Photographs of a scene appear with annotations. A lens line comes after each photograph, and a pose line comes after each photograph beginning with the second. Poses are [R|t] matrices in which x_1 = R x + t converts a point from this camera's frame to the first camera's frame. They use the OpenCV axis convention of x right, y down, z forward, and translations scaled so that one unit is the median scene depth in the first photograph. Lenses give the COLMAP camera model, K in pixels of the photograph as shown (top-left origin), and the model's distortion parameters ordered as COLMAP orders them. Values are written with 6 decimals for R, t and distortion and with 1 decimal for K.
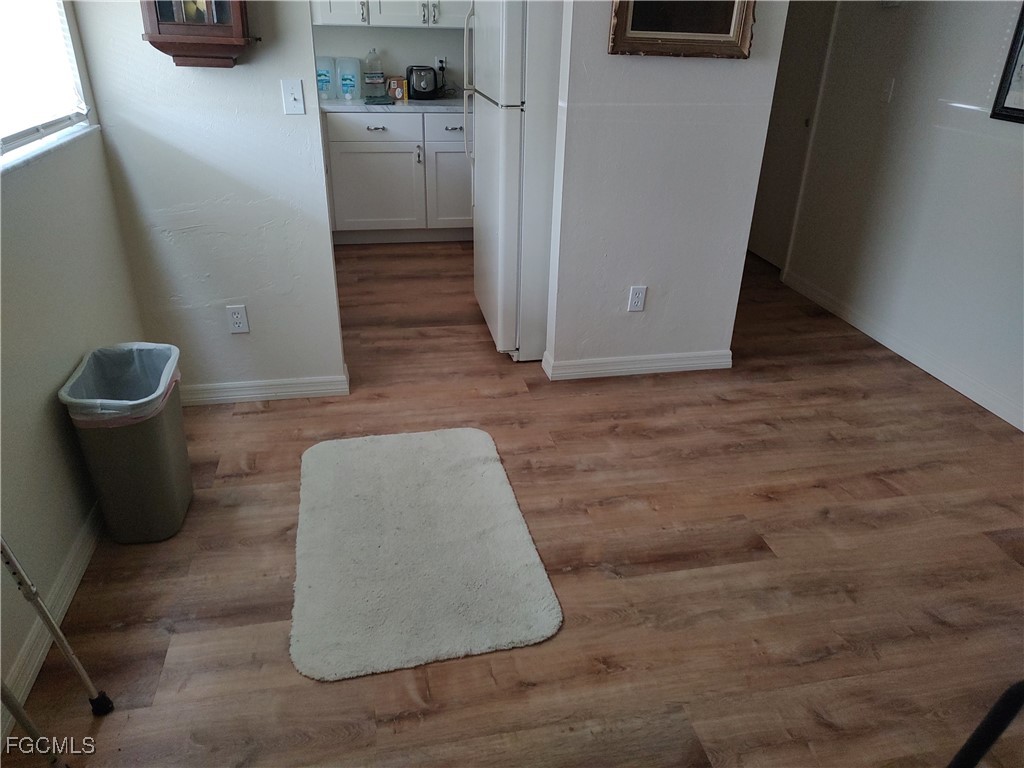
lens RADIAL K [[735.6, 0, 510.9], [0, 735.6, 385.6], [0, 0, 1]] dist [0.007104, 0.001571]
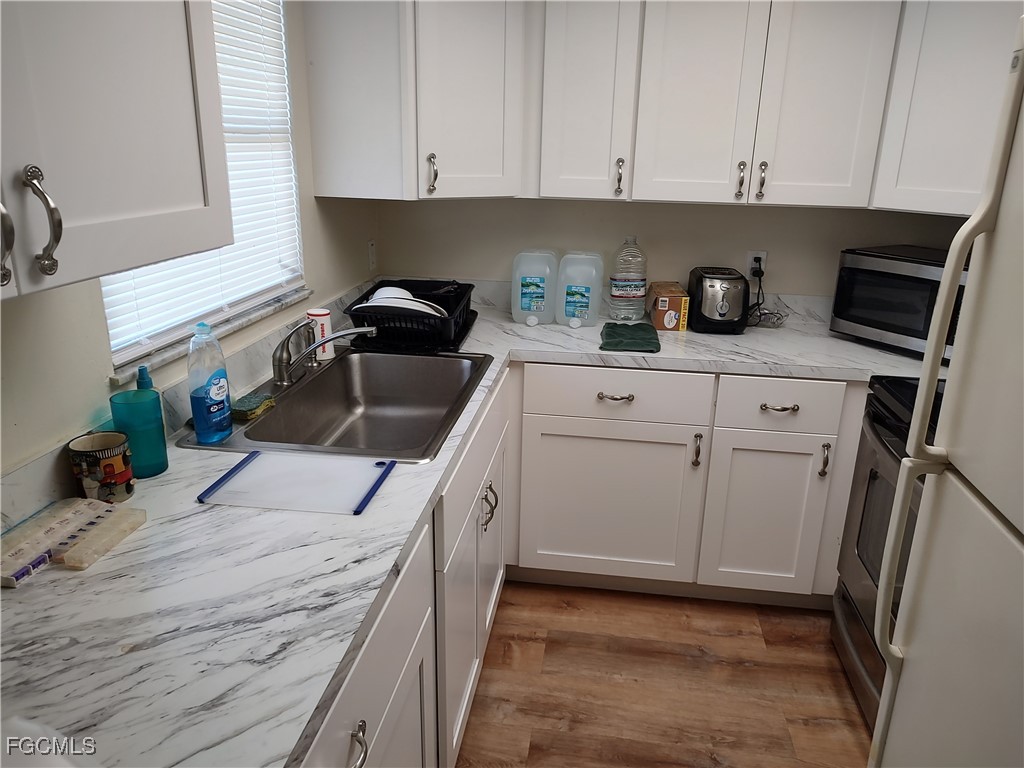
lens RADIAL K [[735.6, 0, 511.5], [0, 735.6, 382.1], [0, 0, 1]] dist [0.007104, 0.001571]
pose [[0.940588, 0.096975, -0.325409, -0.084678], [-0.150651, 0.978045, -0.143989, -0.263290], [0.304301, 0.184458, 0.934546, 0.488178]]
